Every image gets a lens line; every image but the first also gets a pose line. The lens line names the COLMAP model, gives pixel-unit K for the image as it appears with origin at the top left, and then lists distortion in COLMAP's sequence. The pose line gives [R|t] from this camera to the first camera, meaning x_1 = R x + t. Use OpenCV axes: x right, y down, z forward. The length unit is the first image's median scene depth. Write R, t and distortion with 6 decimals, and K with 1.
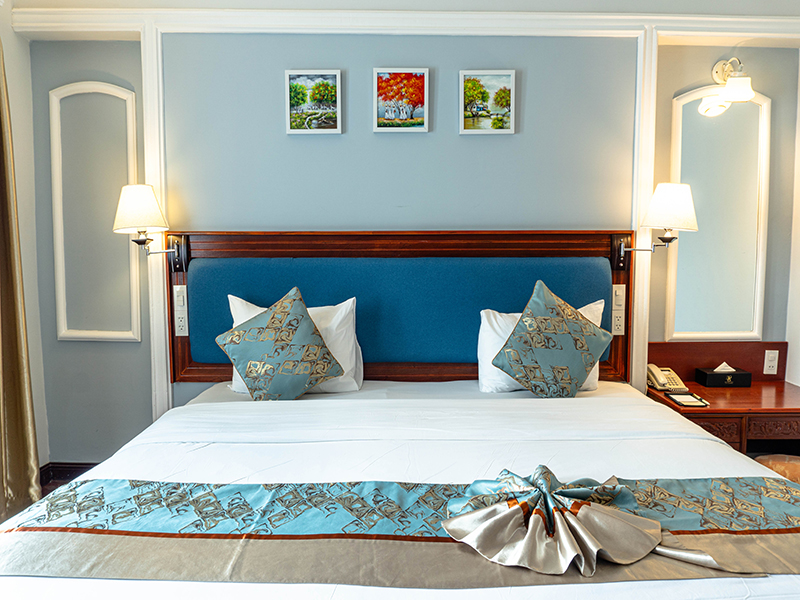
lens RADIAL K [[527.3, 0, 385.8], [0, 527.3, 288.1], [0, 0, 1]] dist [-0.019142, -0.012589]
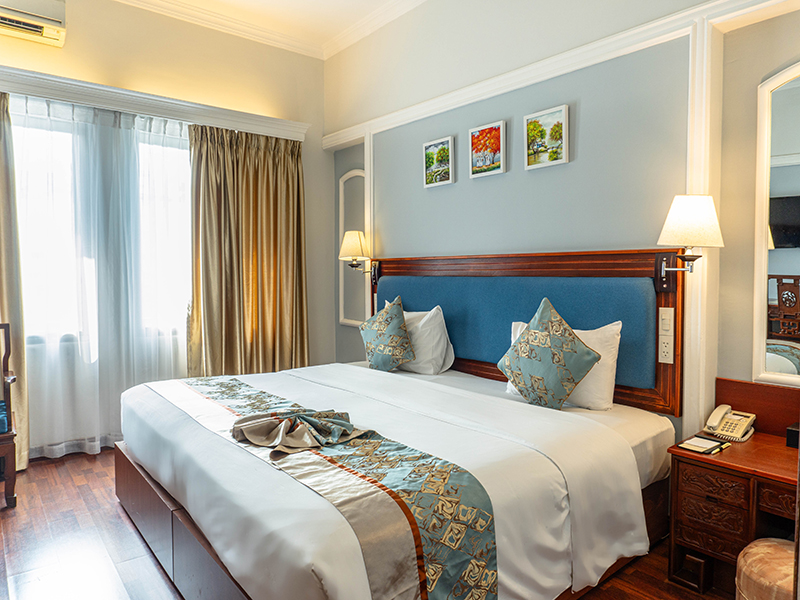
lens RADIAL K [[527.3, 0, 379.7], [0, 527.3, 291.8], [0, 0, 1]] dist [-0.019142, -0.012589]
pose [[0.620933, 0.029348, -0.783314, 0.857883], [-0.050673, 0.998712, -0.002750, -0.006745], [0.782224, 0.041401, 0.621620, 0.042634]]
